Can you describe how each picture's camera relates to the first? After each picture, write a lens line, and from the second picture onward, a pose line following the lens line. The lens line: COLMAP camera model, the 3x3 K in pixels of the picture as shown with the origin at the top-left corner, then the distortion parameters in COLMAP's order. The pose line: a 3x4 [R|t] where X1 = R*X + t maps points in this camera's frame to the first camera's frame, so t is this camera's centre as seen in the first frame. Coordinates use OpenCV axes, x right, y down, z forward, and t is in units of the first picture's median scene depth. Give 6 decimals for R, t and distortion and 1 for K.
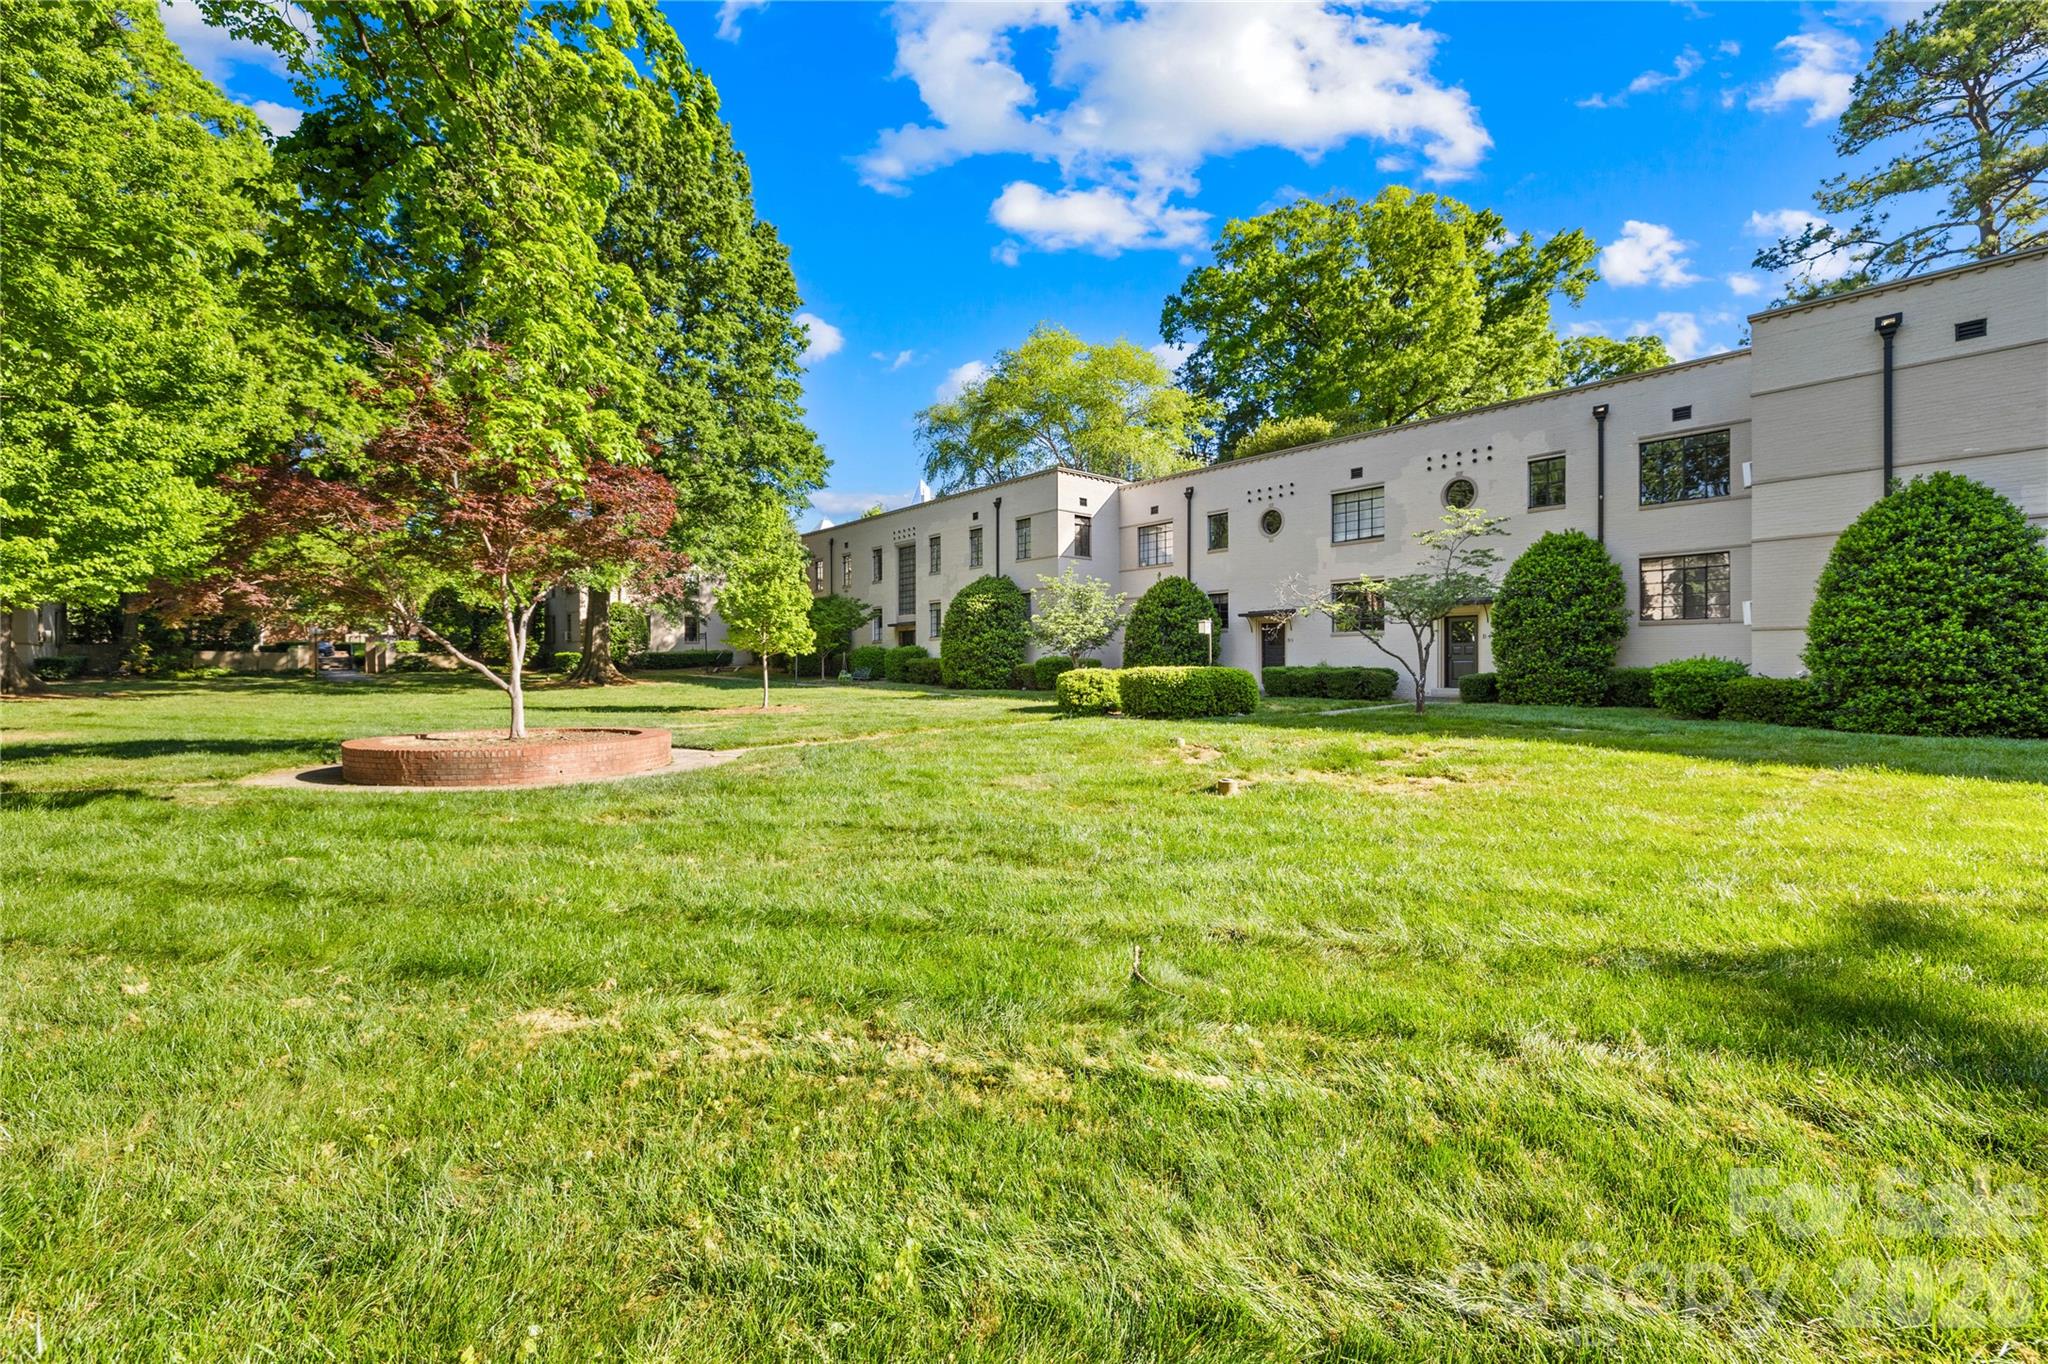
lens RADIAL K [[892.1, 0, 1006.8], [0, 892.1, 679.5], [0, 0, 1]] dist [0.001799, 0.000216]
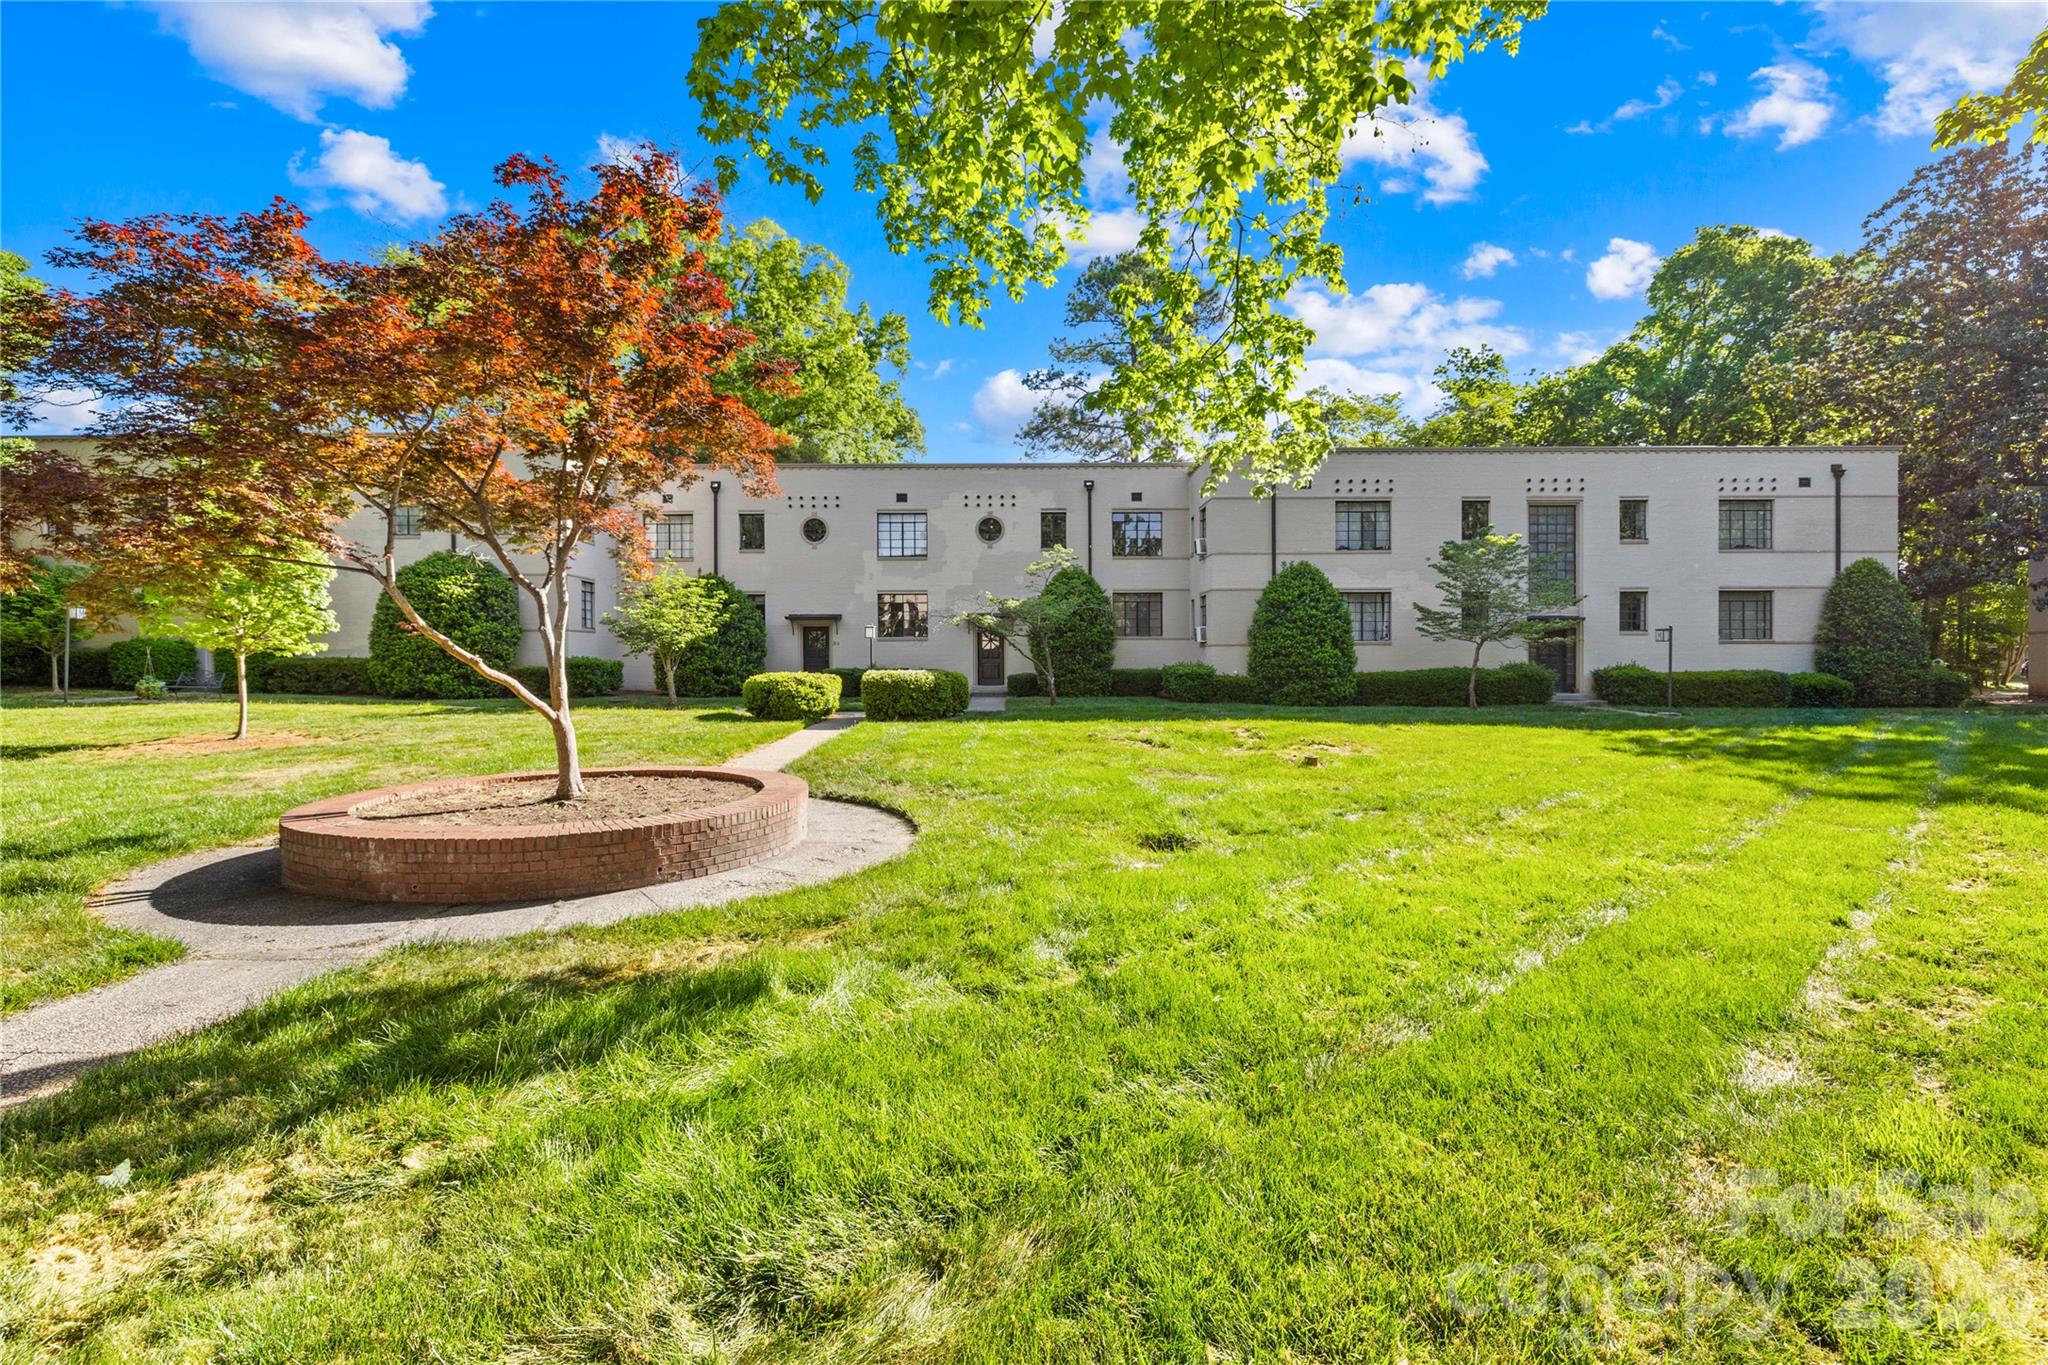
lens RADIAL K [[892.1, 0, 1013.1], [0, 892.1, 669.6], [0, 0, 1]] dist [0.001799, 0.000216]
pose [[0.635382, -0.007034, 0.772166, -0.462775], [0.012139, 0.999926, -0.000880, -0.011025], [-0.772103, 0.009932, 0.635420, 0.196198]]
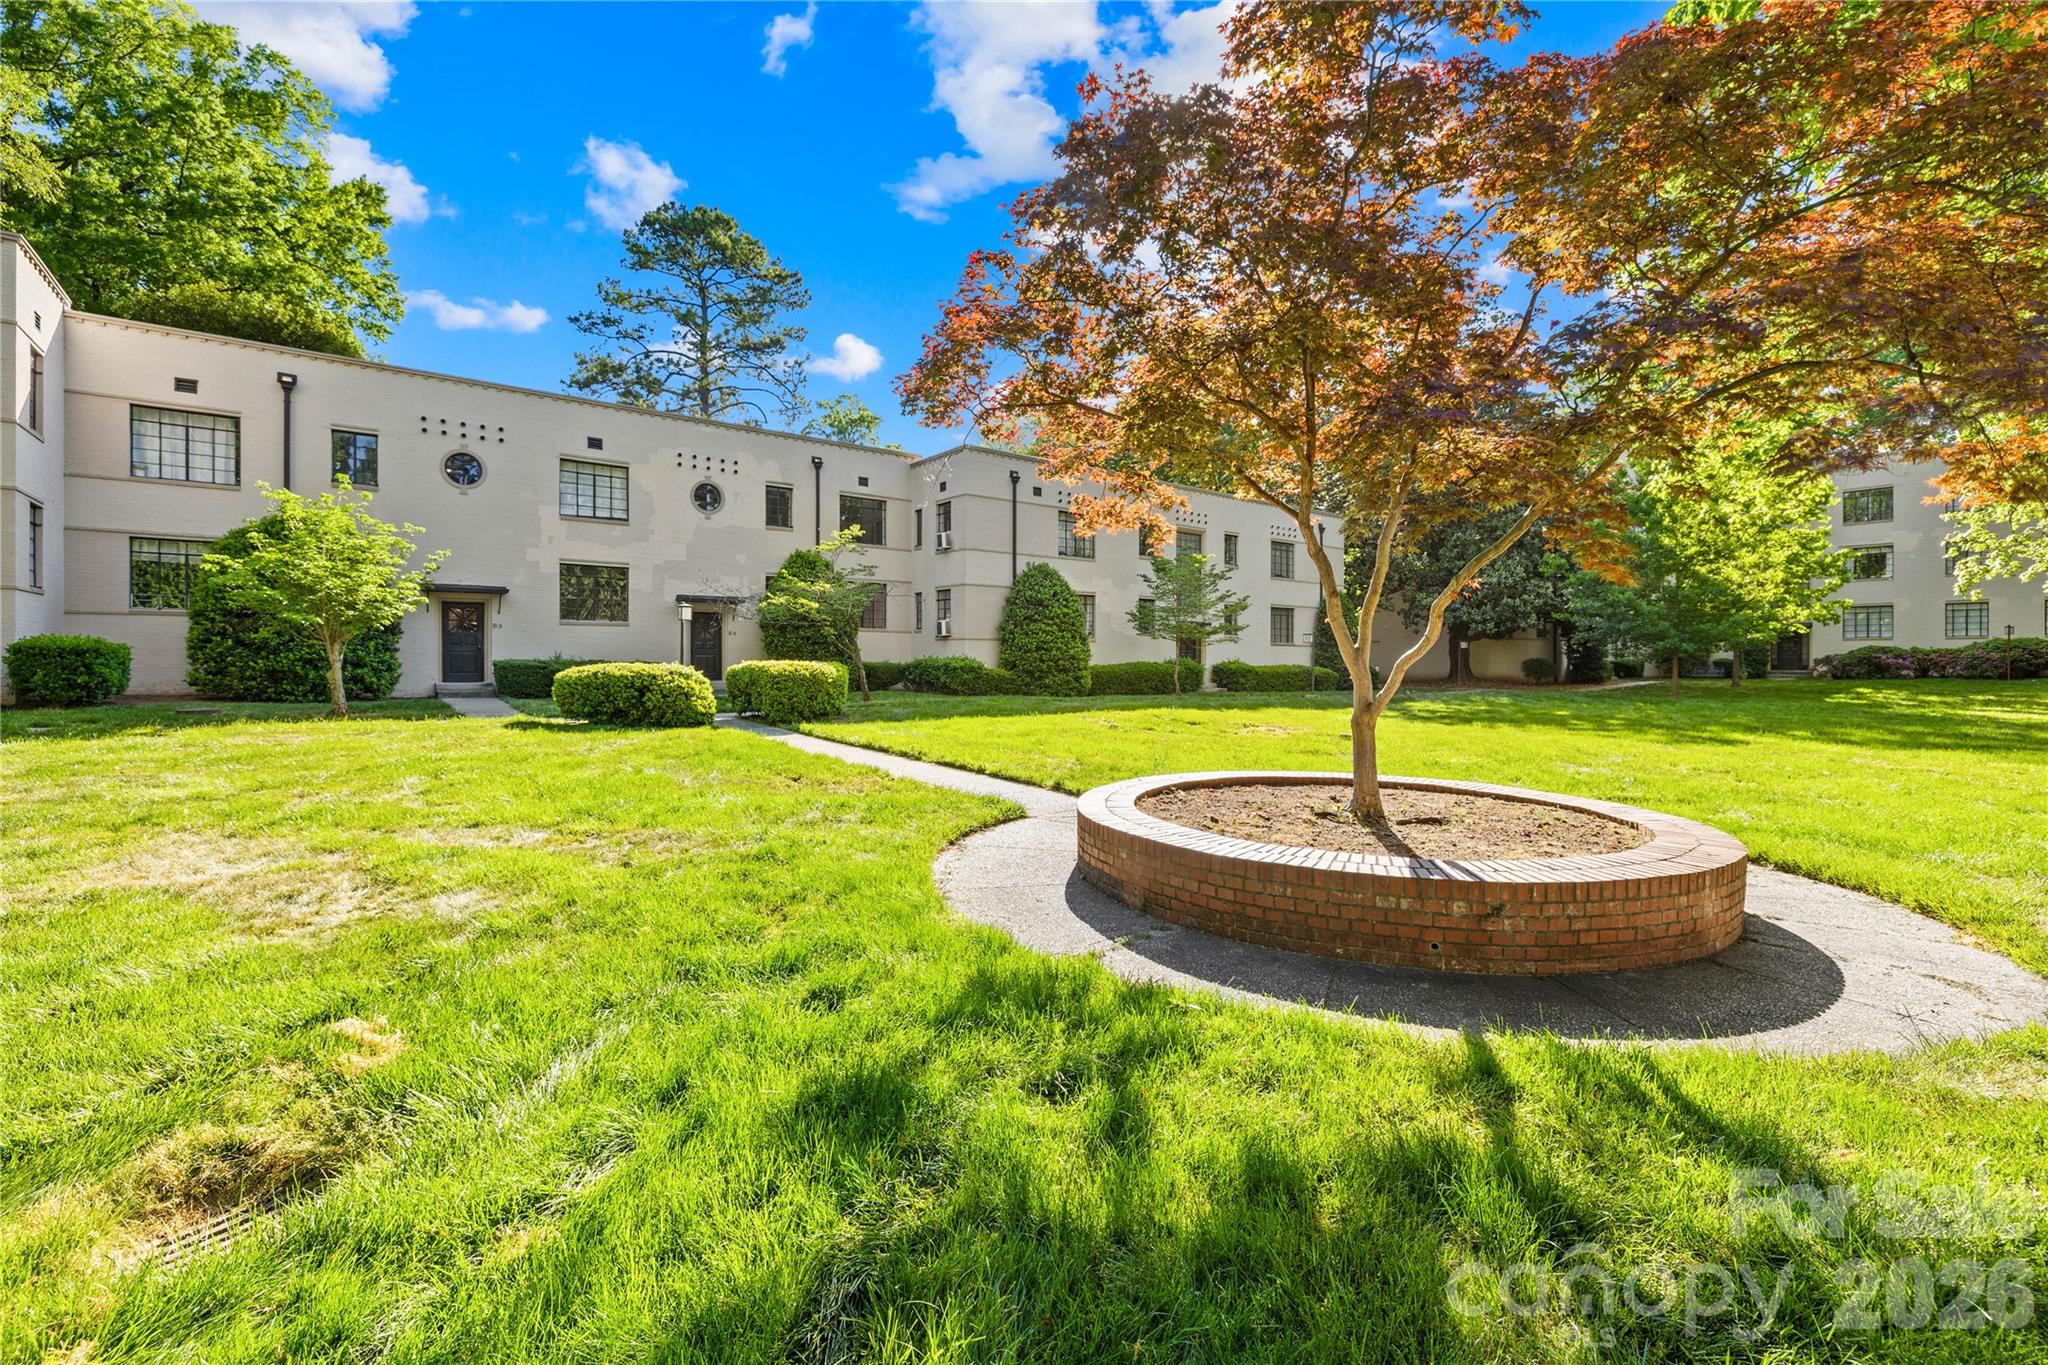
lens RADIAL K [[892.1, 0, 1016.2], [0, 892.1, 674.7], [0, 0, 1]] dist [0.001799, 0.000216]
pose [[0.004791, -0.007493, 0.999960, -0.578287], [0.015459, 0.999853, 0.007419, -0.000881], [-0.999869, 0.015423, 0.004906, 0.672520]]
